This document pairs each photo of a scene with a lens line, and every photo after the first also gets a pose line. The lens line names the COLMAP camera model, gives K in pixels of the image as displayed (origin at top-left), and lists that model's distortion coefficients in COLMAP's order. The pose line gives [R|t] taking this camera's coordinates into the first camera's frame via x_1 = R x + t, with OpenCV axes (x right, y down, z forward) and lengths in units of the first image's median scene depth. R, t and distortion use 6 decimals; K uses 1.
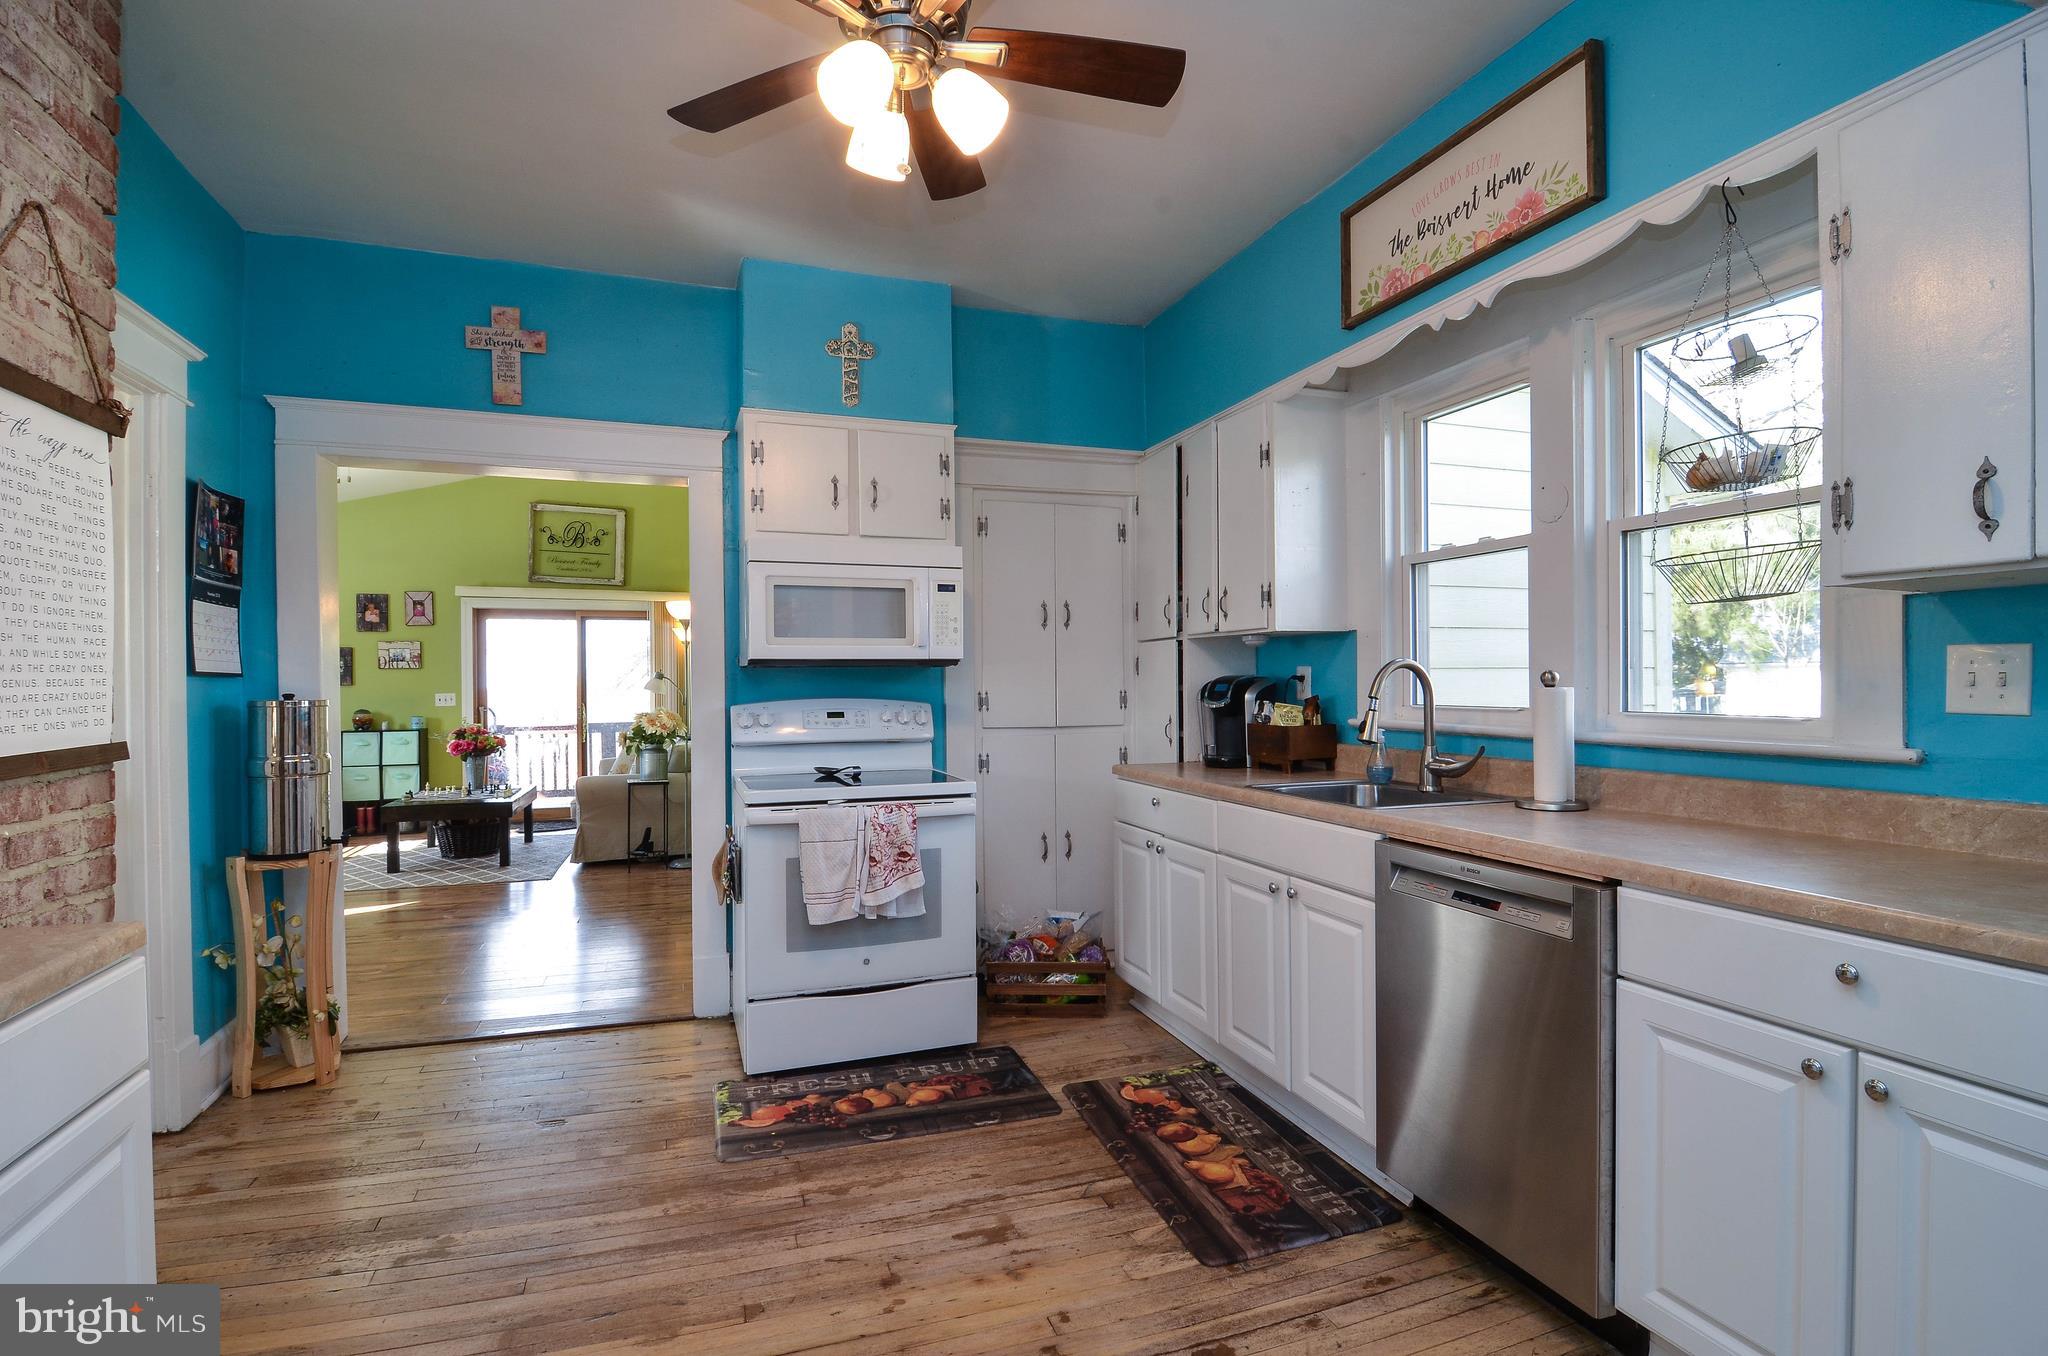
lens RADIAL K [[978.8, 0, 1025.2], [0, 978.8, 686.9], [0, 0, 1]] dist [-0.010669, -0.007766]
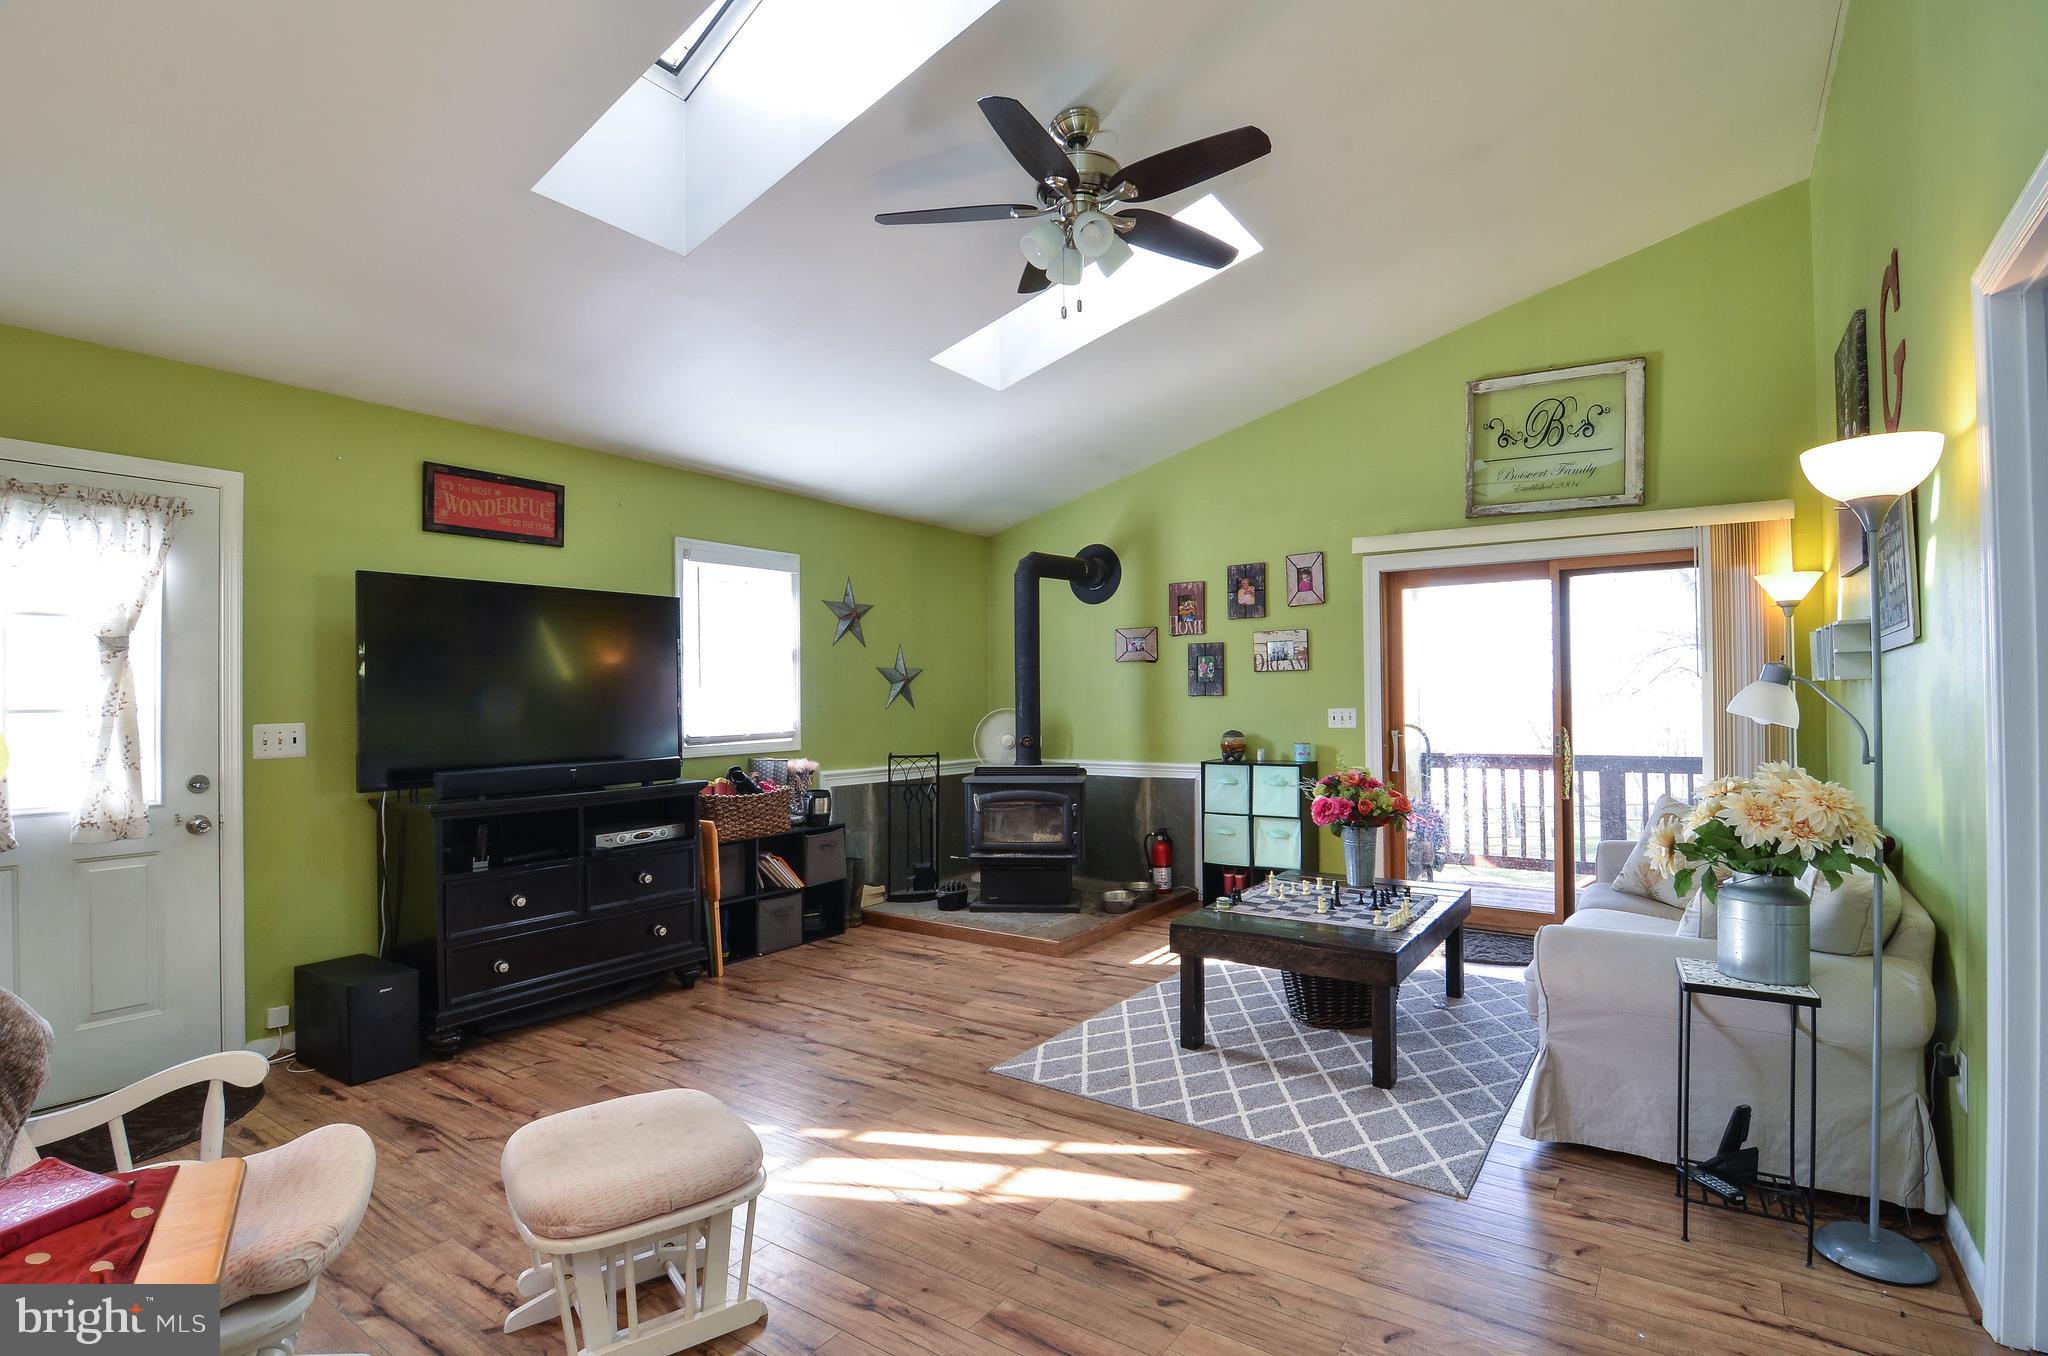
lens RADIAL K [[978.8, 0, 1027.5], [0, 978.8, 690.3], [0, 0, 1]] dist [-0.010669, -0.007766]
pose [[0.590260, -0.004554, -0.807200, -0.557524], [0.003319, 0.999989, -0.003215, -0.010654], [0.807206, -0.000782, 0.590269, 1.281756]]
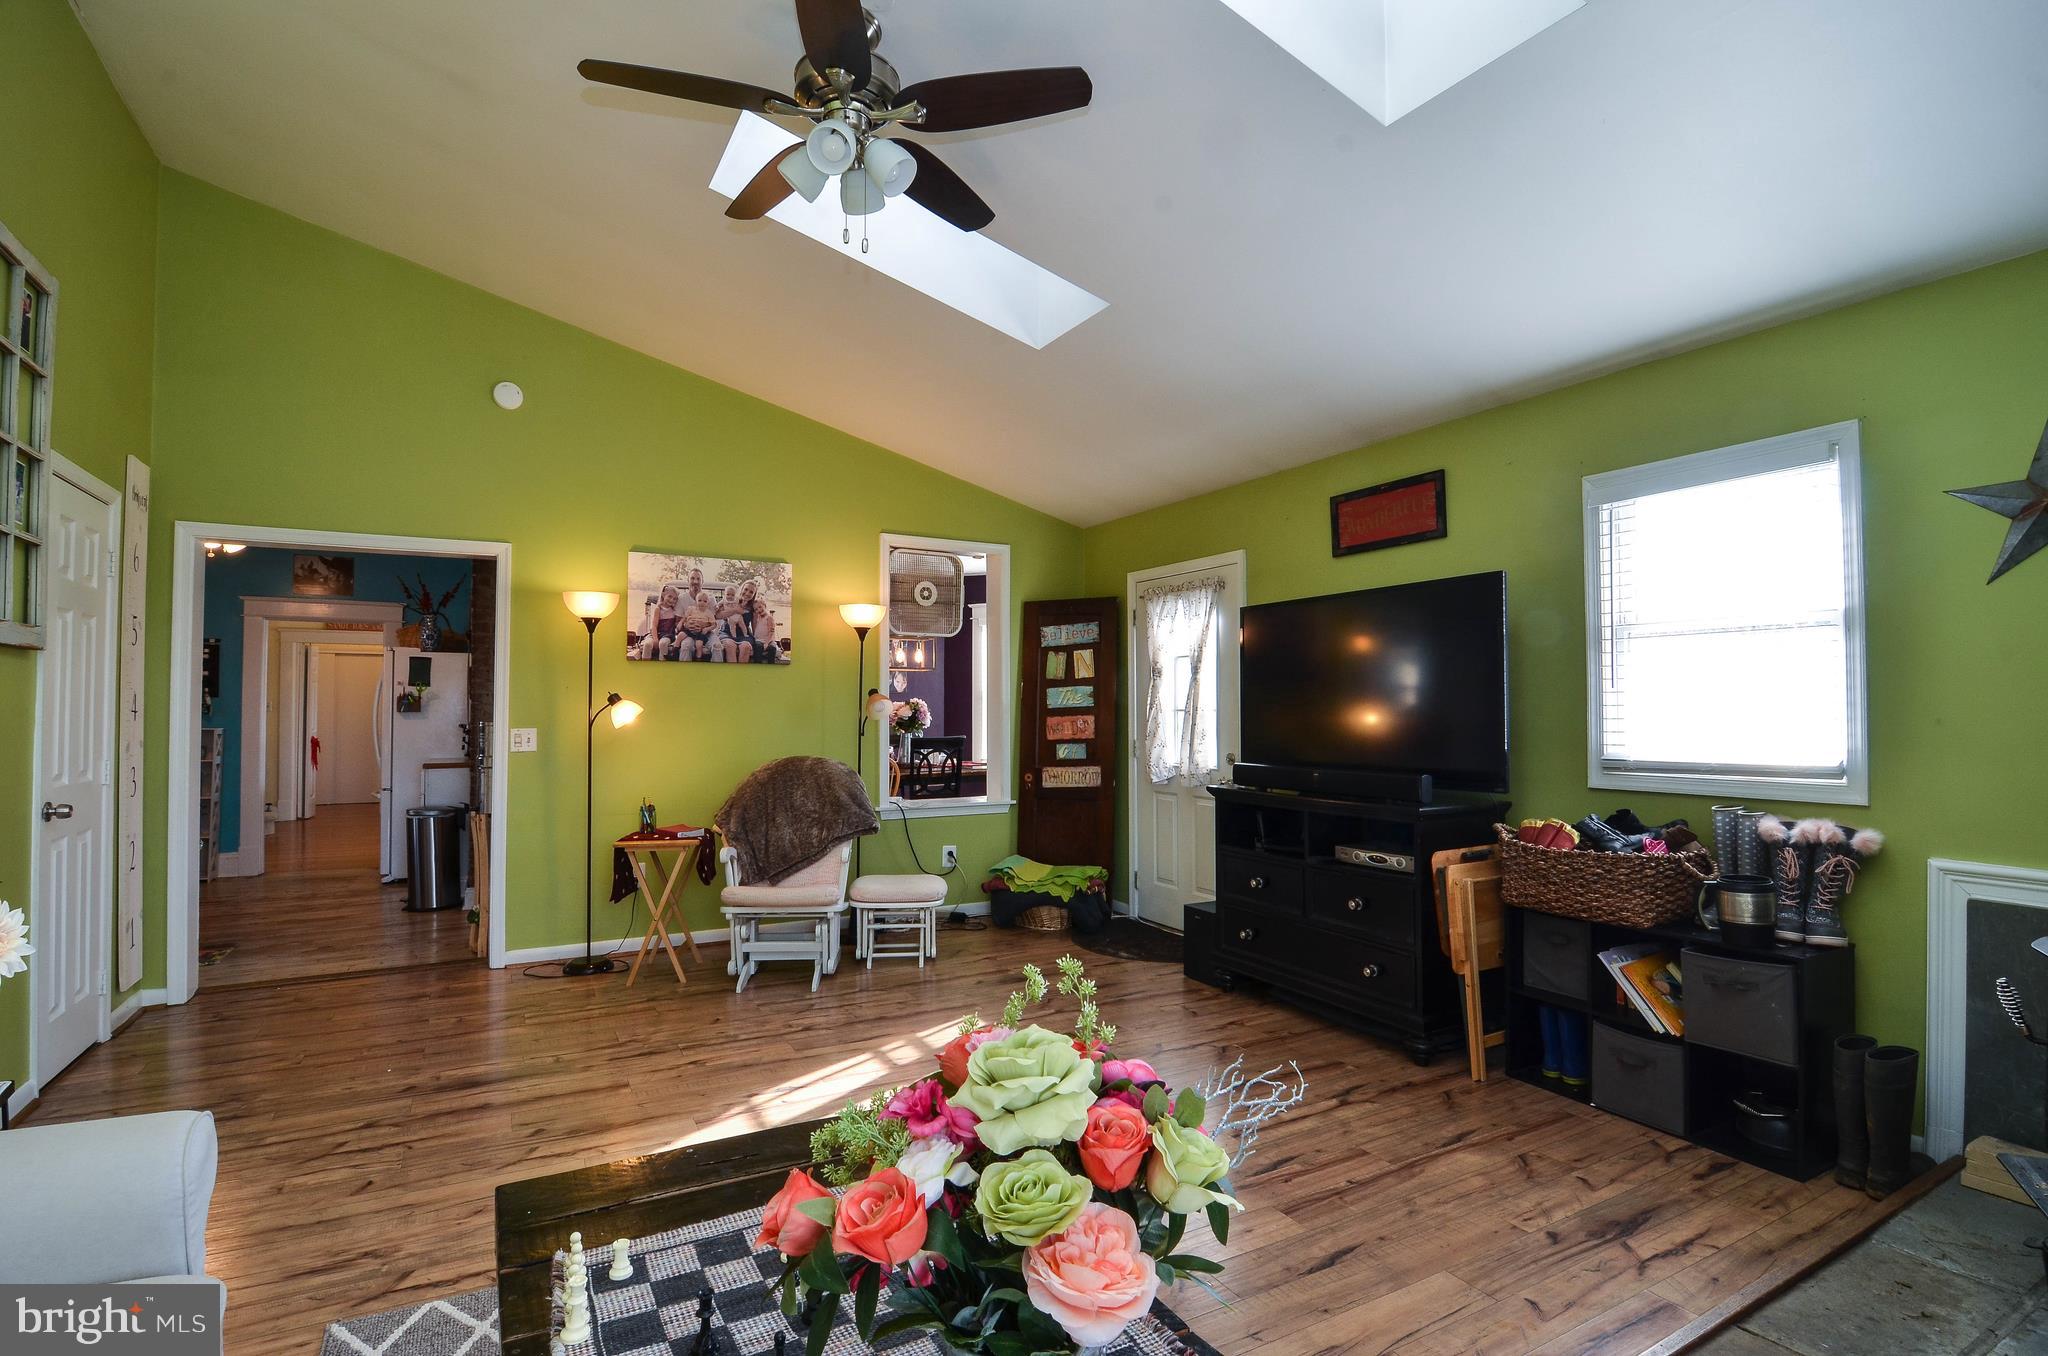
lens RADIAL K [[978.8, 0, 1023.5], [0, 978.8, 685.3], [0, 0, 1]] dist [-0.010669, -0.007766]
pose [[-0.985722, 0.003624, -0.168341, -1.345475], [0.007360, 0.999740, -0.021573, -0.005638], [0.168219, -0.022504, -0.985493, 2.768334]]
